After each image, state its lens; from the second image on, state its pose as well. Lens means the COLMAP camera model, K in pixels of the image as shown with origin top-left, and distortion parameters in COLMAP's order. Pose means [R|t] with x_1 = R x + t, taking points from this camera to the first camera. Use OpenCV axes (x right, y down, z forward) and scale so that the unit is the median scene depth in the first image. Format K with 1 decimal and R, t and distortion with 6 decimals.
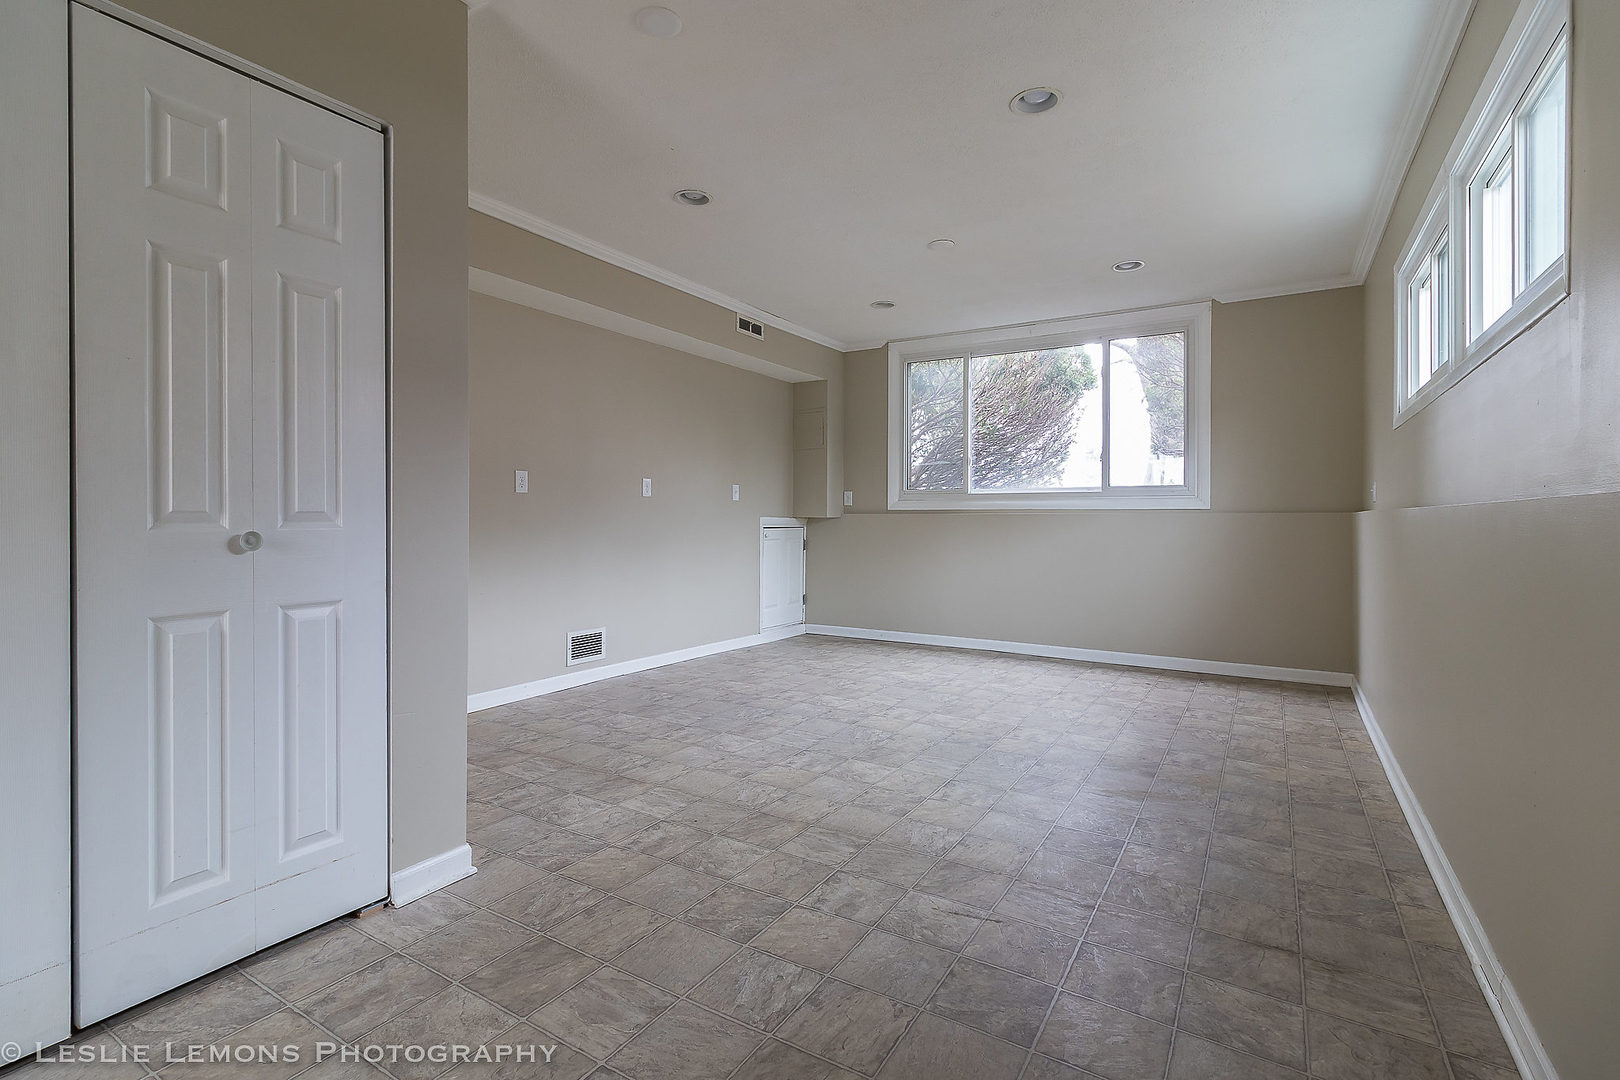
lens RADIAL K [[752.7, 0, 807.7], [0, 752.7, 520.2], [0, 0, 1]] dist [0.001061, 0.000224]
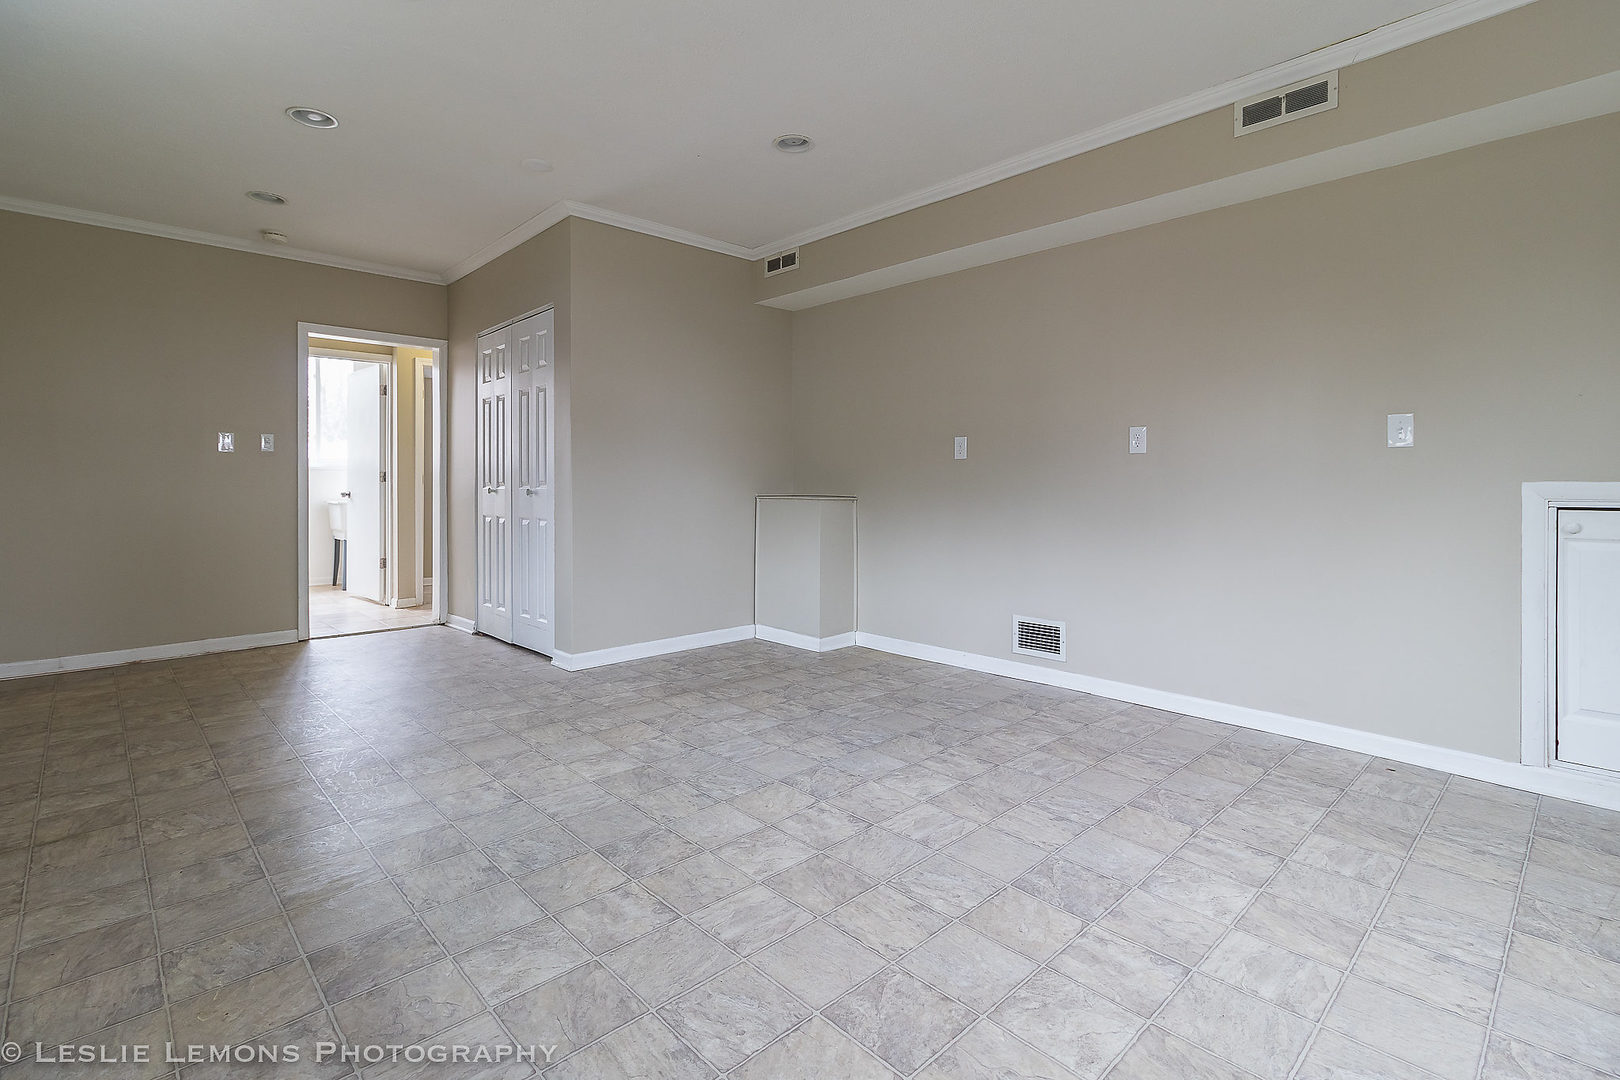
lens RADIAL K [[761.5, 0, 812.7], [0, 761.5, 438.4], [0, 0, 1]] dist [0.001056, -0.000778]
pose [[-0.254000, -0.061482, -0.965248, 0.890927], [-0.007478, 0.998073, -0.061605, 0.000664], [0.967175, -0.008429, -0.253970, 1.447573]]
